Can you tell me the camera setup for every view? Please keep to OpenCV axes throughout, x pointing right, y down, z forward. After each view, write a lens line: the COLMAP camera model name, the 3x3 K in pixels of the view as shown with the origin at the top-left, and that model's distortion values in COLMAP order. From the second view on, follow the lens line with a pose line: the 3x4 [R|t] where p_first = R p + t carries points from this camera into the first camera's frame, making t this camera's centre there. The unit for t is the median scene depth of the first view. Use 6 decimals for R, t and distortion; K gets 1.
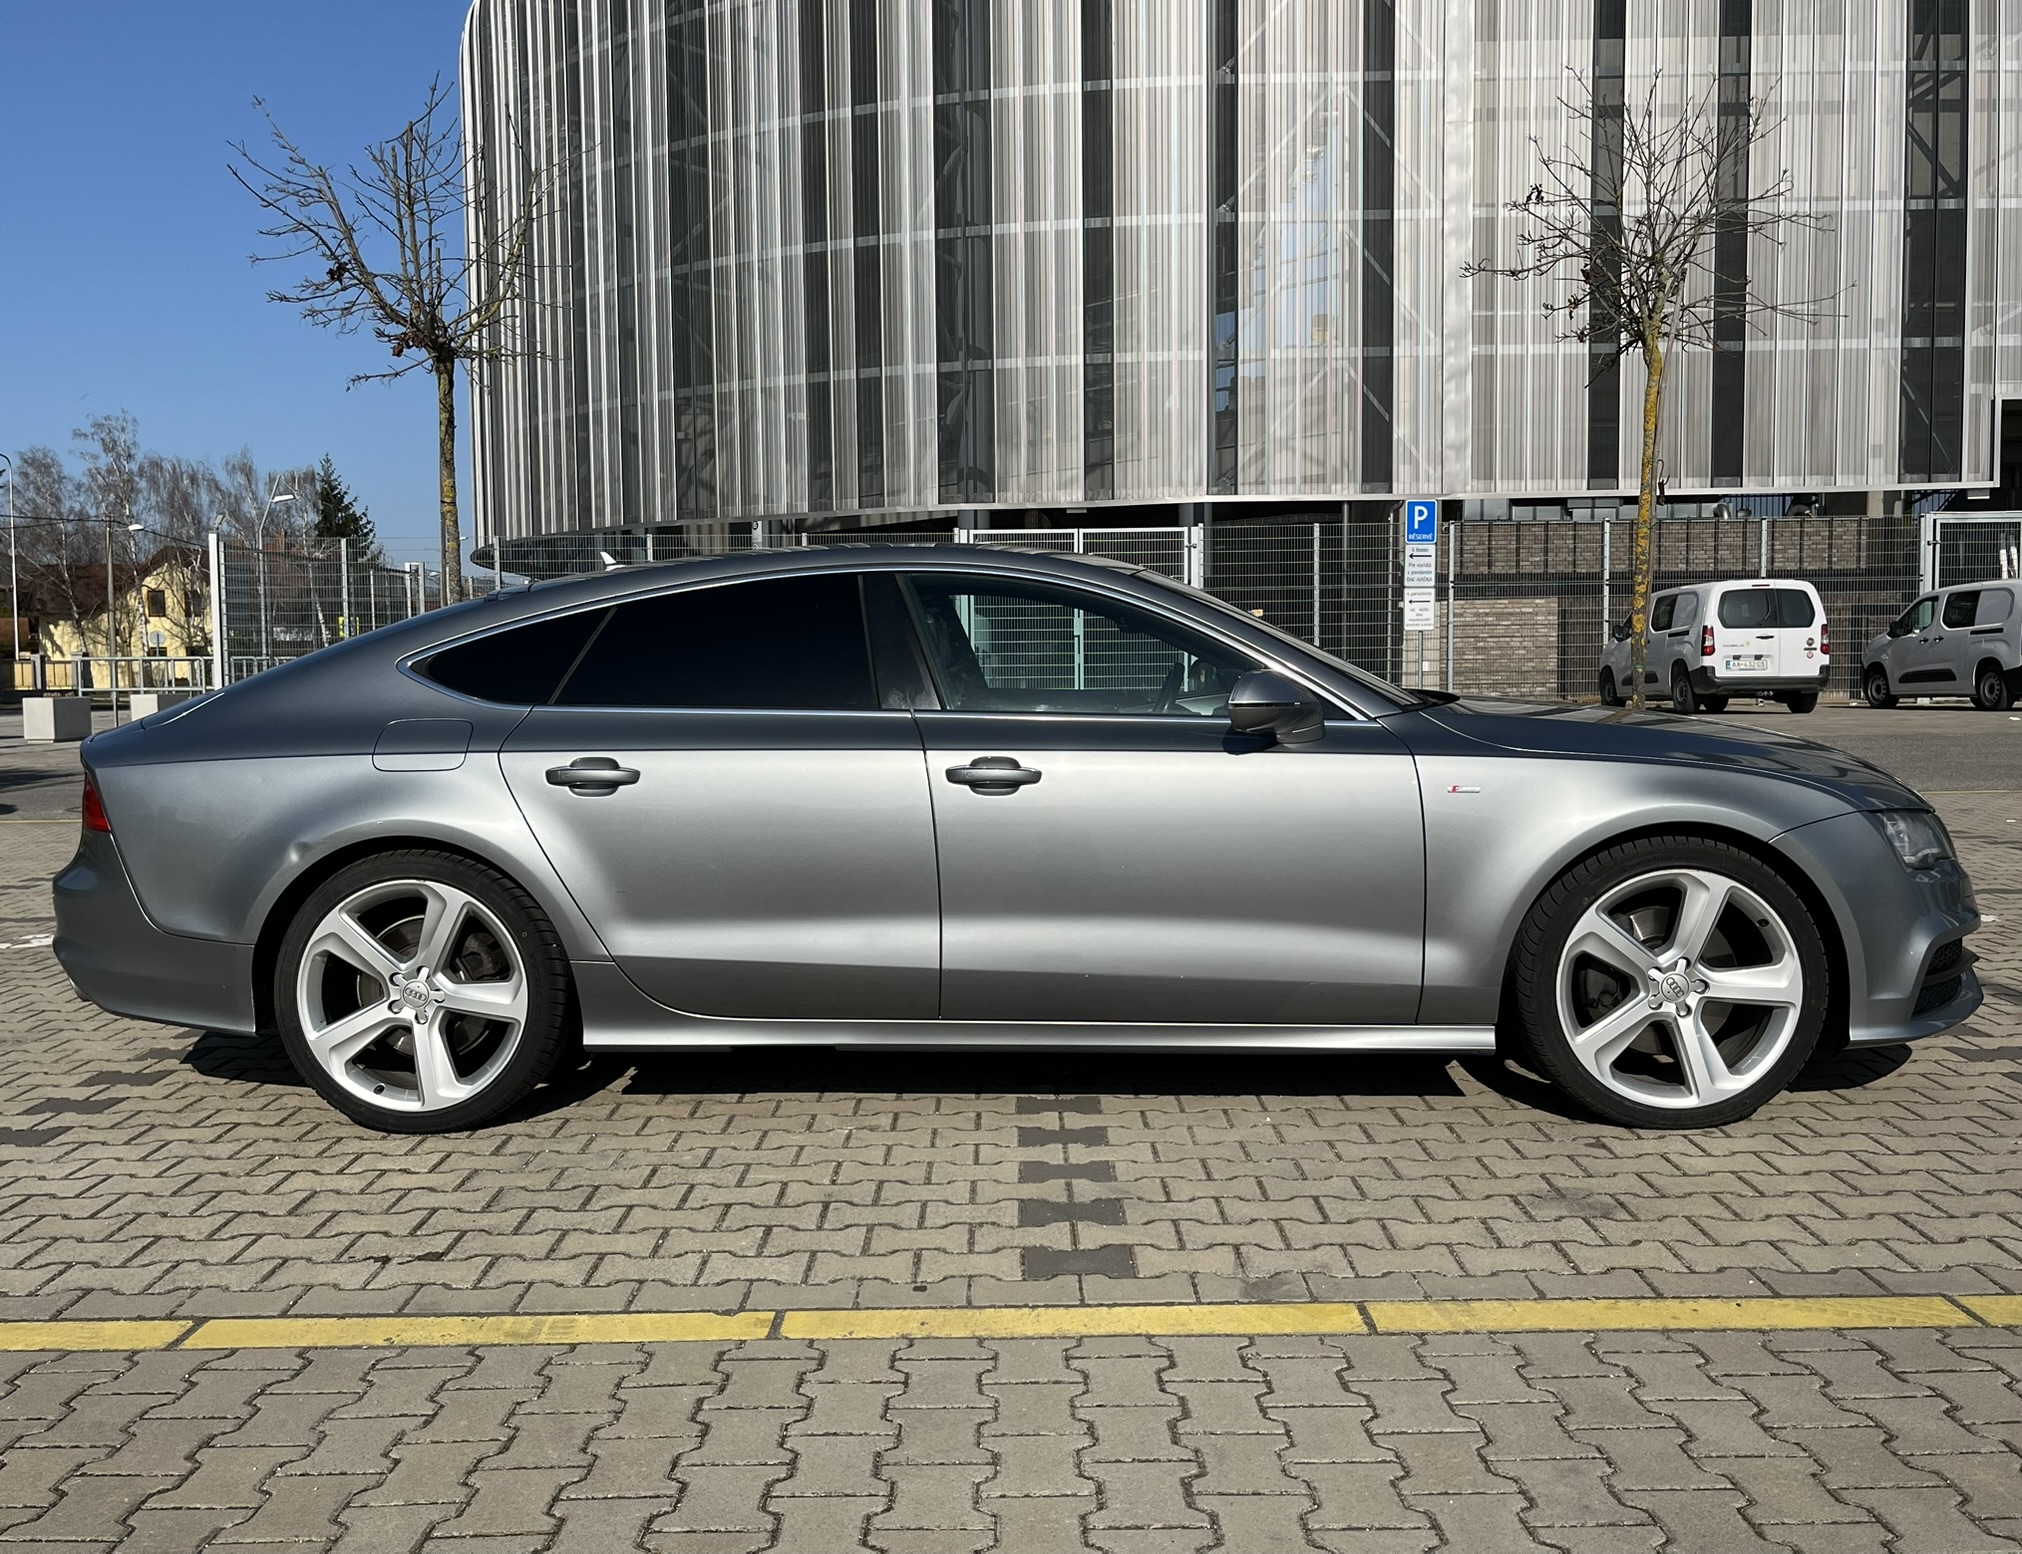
lens RADIAL K [[1779.5, 0, 964.3], [0, 1779.5, 790.7], [0, 0, 1]] dist [0.028646, -0.010016]
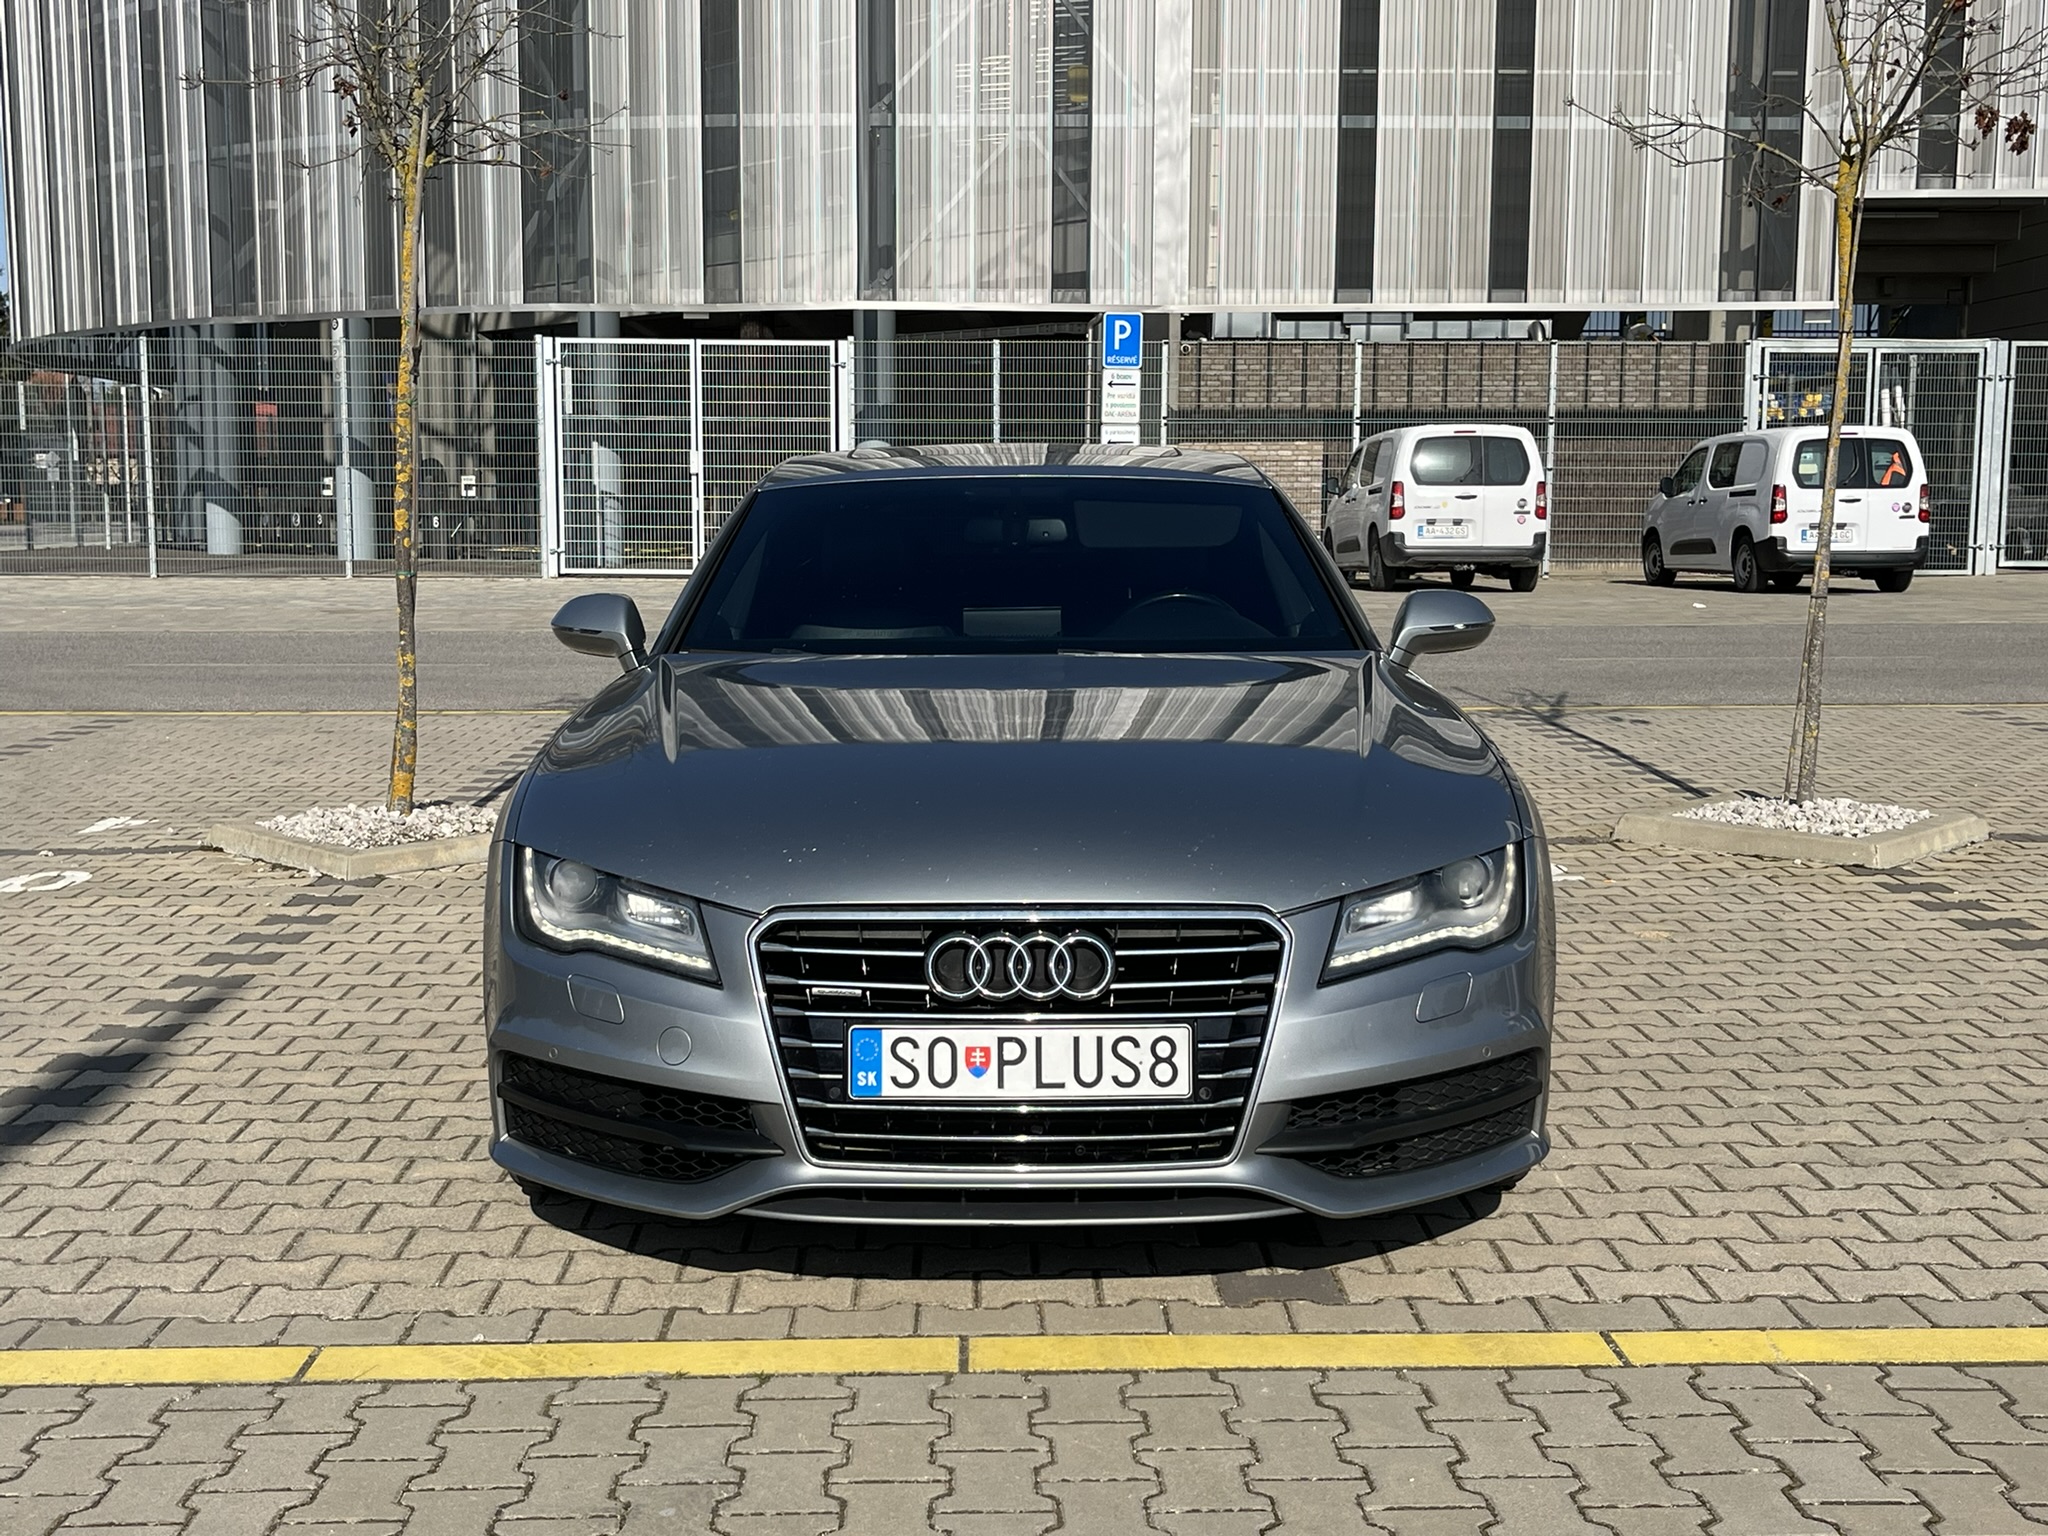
lens RADIAL K [[2252.2, 0, 990.4], [0, 2252.2, 771.9], [0, 0, 1]] dist [0.028868, 0.000000]
pose [[0.999569, 0.012265, 0.026665, 0.171662], [-0.013609, 0.998615, 0.050832, -0.009271], [-0.026004, -0.051173, 0.998351, -0.007142]]
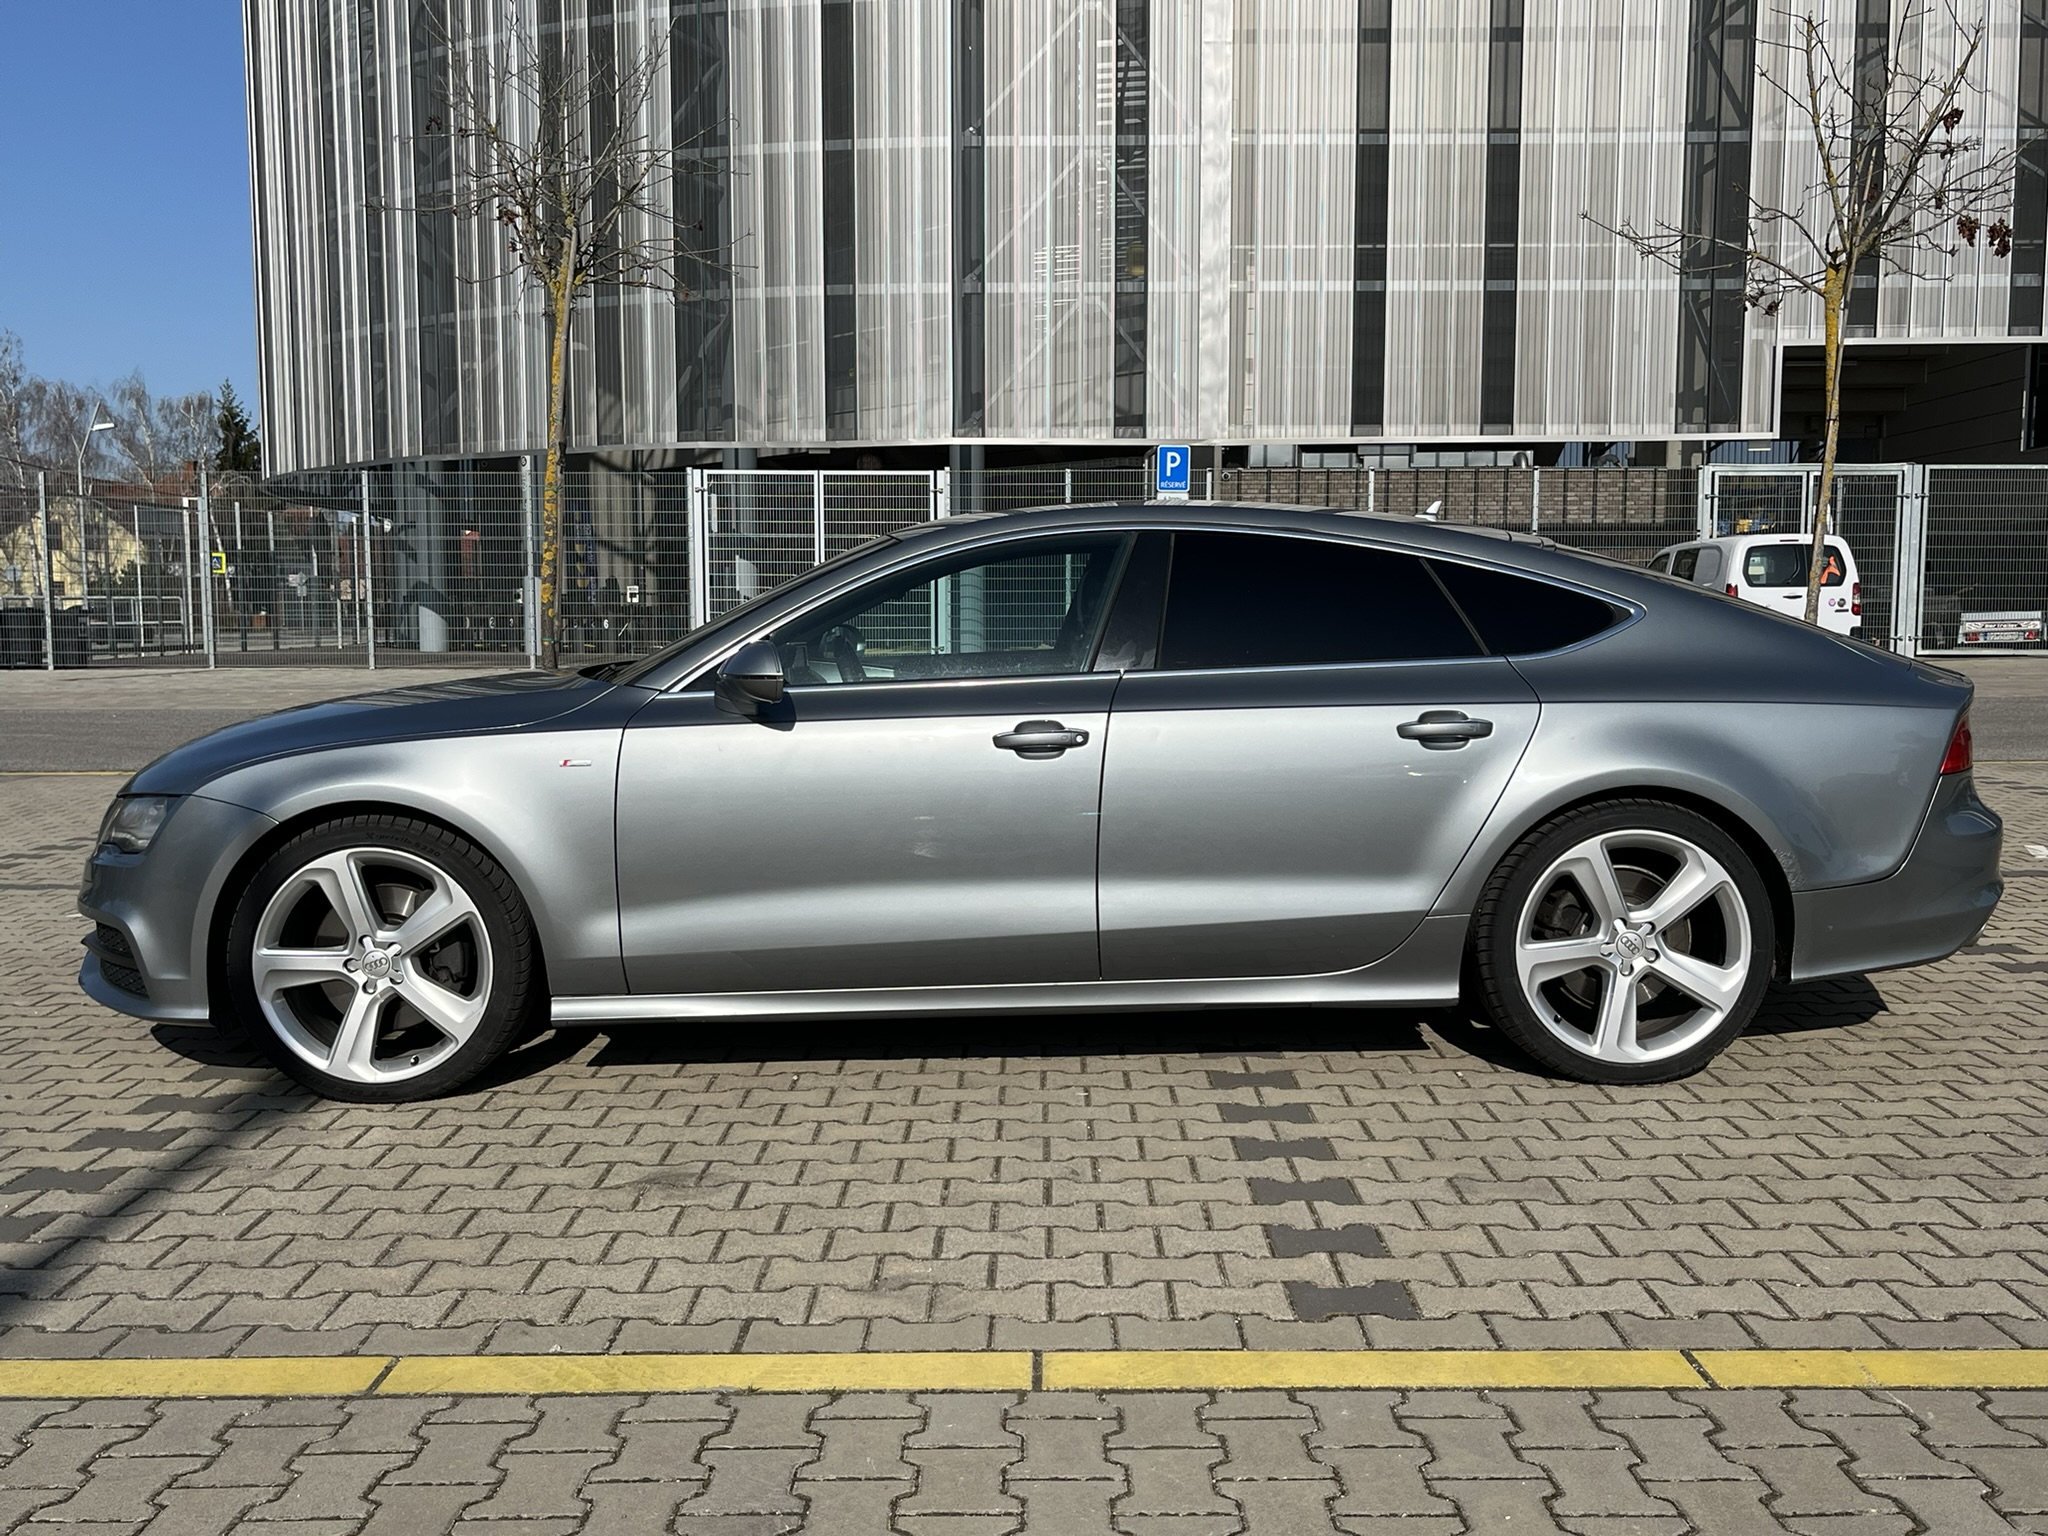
lens RADIAL K [[1841.2, 0, 1016.2], [0, 1841.2, 787.4], [0, 0, 1]] dist [0.030518, -0.001835]
pose [[0.999935, 0.011391, 0.000446, 0.172333], [-0.011399, 0.999599, 0.025937, -0.005397], [-0.000150, -0.025941, 0.999663, 0.014972]]
